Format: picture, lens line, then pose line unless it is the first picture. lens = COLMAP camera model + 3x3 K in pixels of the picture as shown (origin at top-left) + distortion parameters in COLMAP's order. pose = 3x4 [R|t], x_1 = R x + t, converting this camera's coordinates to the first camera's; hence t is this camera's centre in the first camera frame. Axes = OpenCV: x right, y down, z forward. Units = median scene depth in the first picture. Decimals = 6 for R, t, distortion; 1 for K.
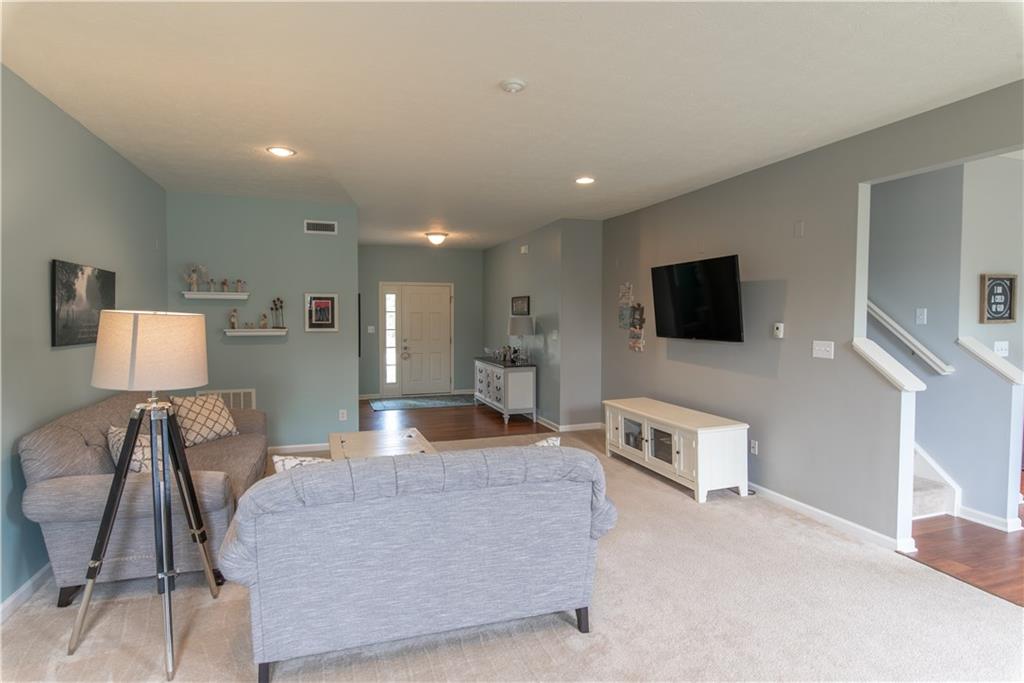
lens RADIAL K [[534.4, 0, 513.9], [0, 534.4, 336.7], [0, 0, 1]] dist [0.000081, 0.000004]
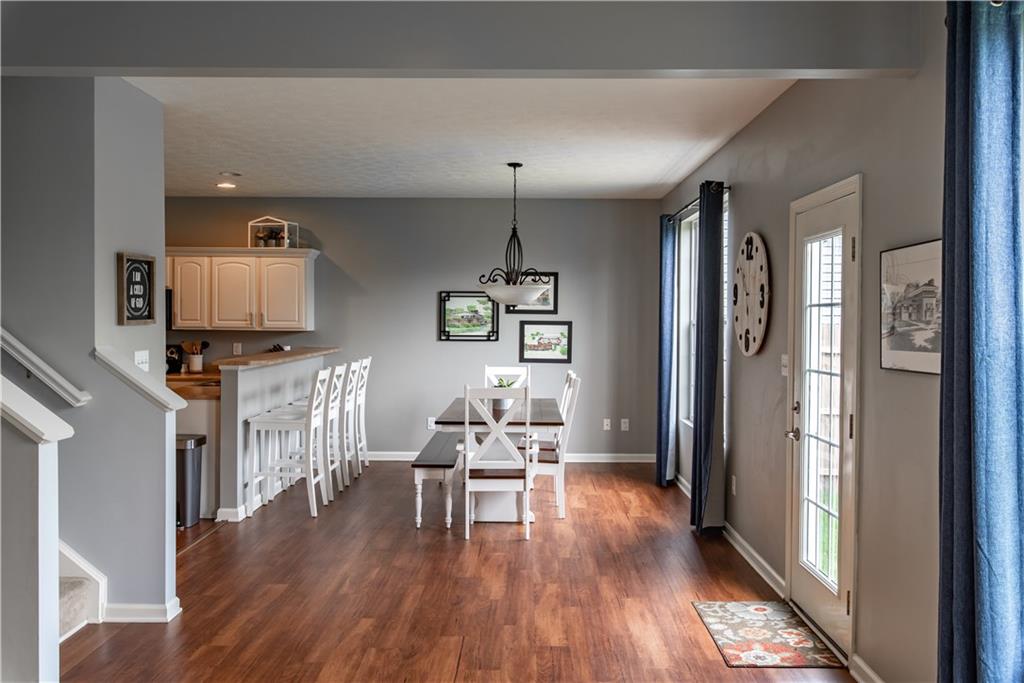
lens RADIAL K [[855.8, 0, 517.8], [0, 855.8, 334.2], [0, 0, 1]] dist [-0.002565, 0.002876]
pose [[0.336505, -0.016777, 0.941532, 0.022341], [0.030600, 0.999508, 0.006873, -0.005072], [-0.941185, 0.026498, 0.336852, 0.147623]]
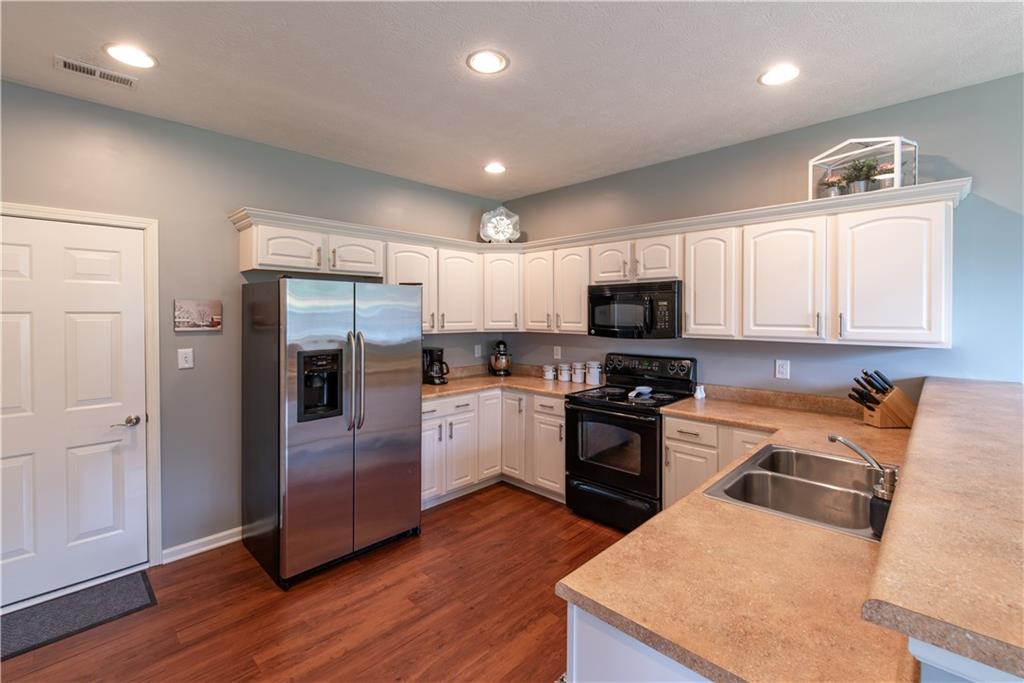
lens RADIAL K [[450.7, 0, 520.2], [0, 450.7, 314.5], [0, 0, 1]] dist [0.001664, -0.001607]
pose [[0.882072, -0.001762, 0.471111, 1.031166], [0.019953, 0.999235, -0.033620, -0.044706], [-0.470691, 0.039055, 0.881433, 1.036138]]
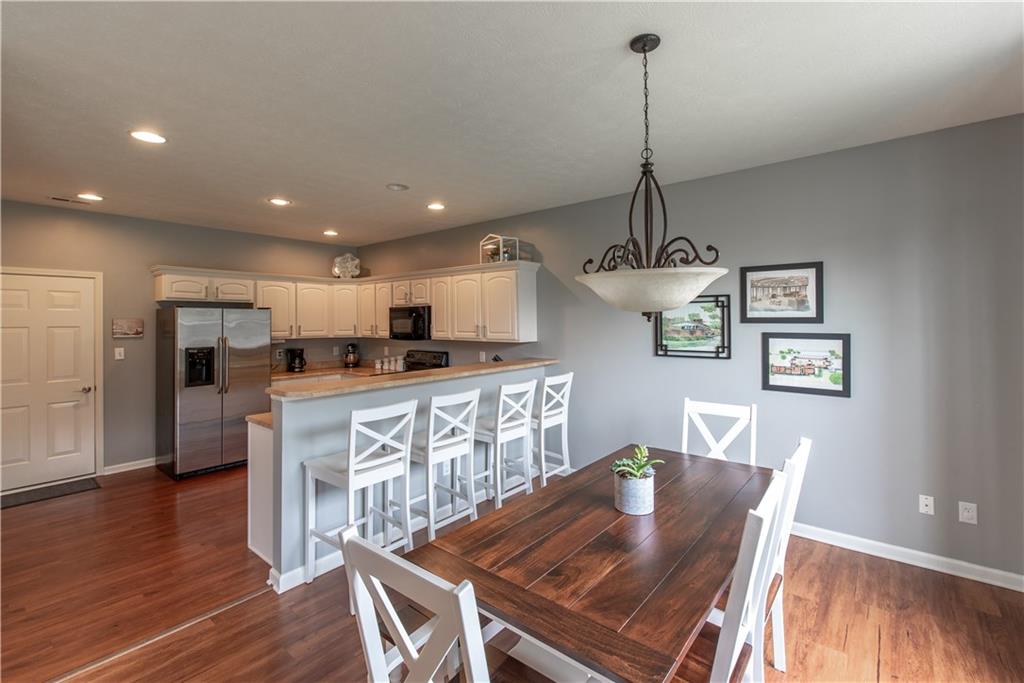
lens RADIAL K [[450.7, 0, 515.3], [0, 450.7, 316.2], [0, 0, 1]] dist [0.001664, -0.001607]
pose [[0.843878, 0.001628, 0.536533, 1.136108], [0.027561, 0.998544, -0.046380, -0.026510], [-0.535827, 0.053927, 0.842604, 0.390239]]
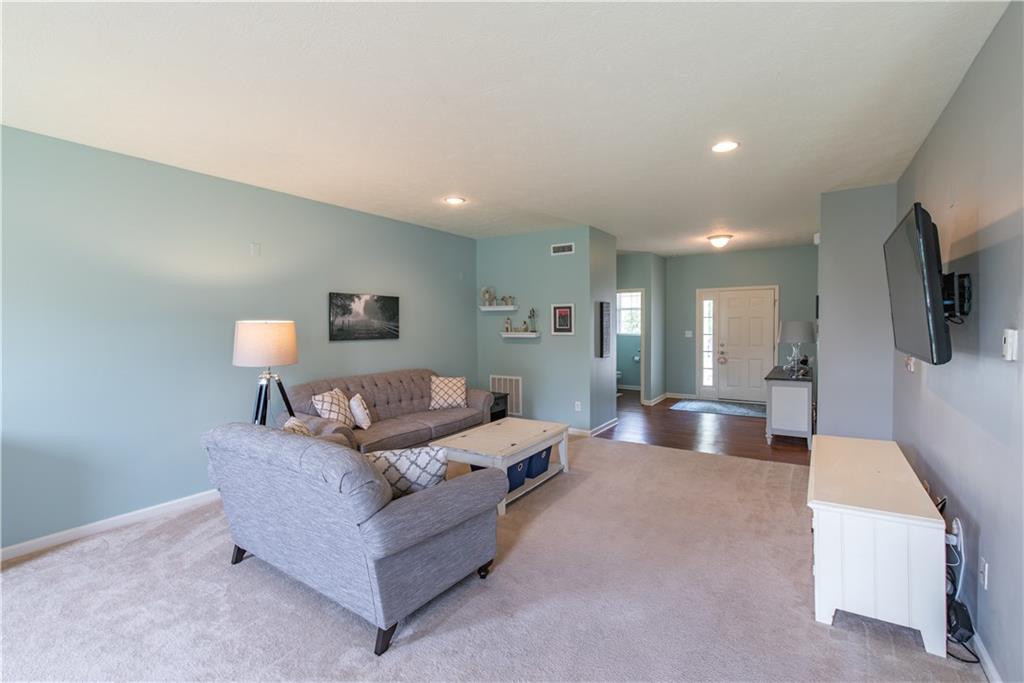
lens RADIAL K [[450.7, 0, 531.2], [0, 450.7, 340.7], [0, 0, 1]] dist [0.001664, -0.001607]
pose [[0.624143, 0.023370, -0.780960, 0.522014], [-0.021452, 0.999688, 0.012770, -0.010909], [0.781015, 0.008783, 0.624450, 0.402636]]
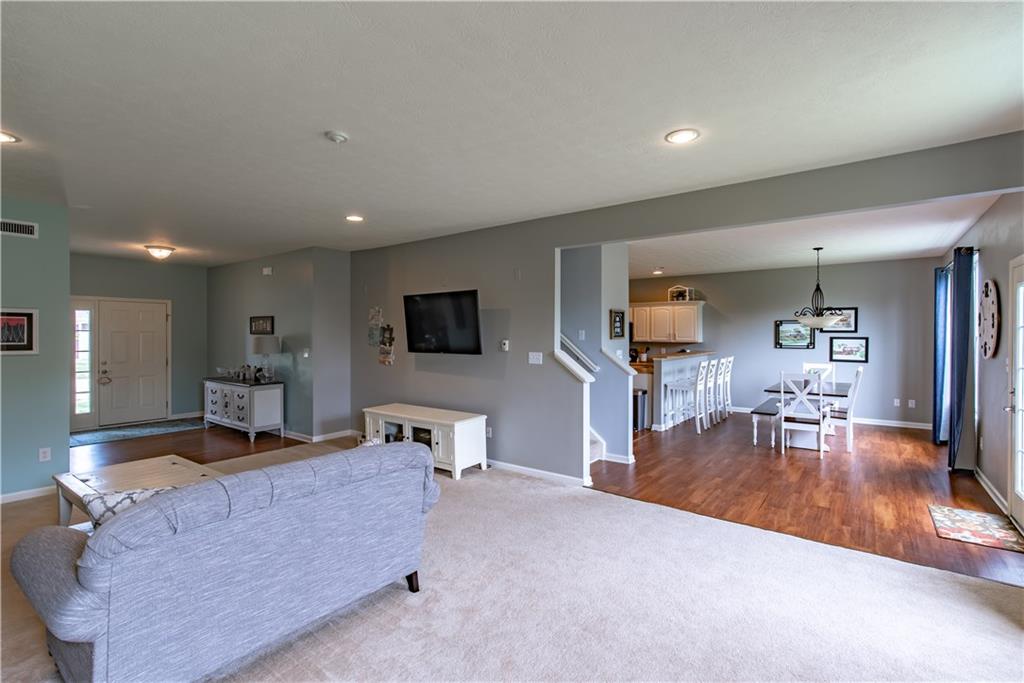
lens RADIAL K [[467.4, 0, 512.0], [0, 467.4, 337.2], [0, 0, 1]] dist [0.001491, -0.000238]
pose [[0.831882, -0.003812, 0.554940, -0.159347], [0.022584, 0.999381, -0.026991, -0.000044], [-0.554494, 0.034986, 0.831452, -0.023000]]
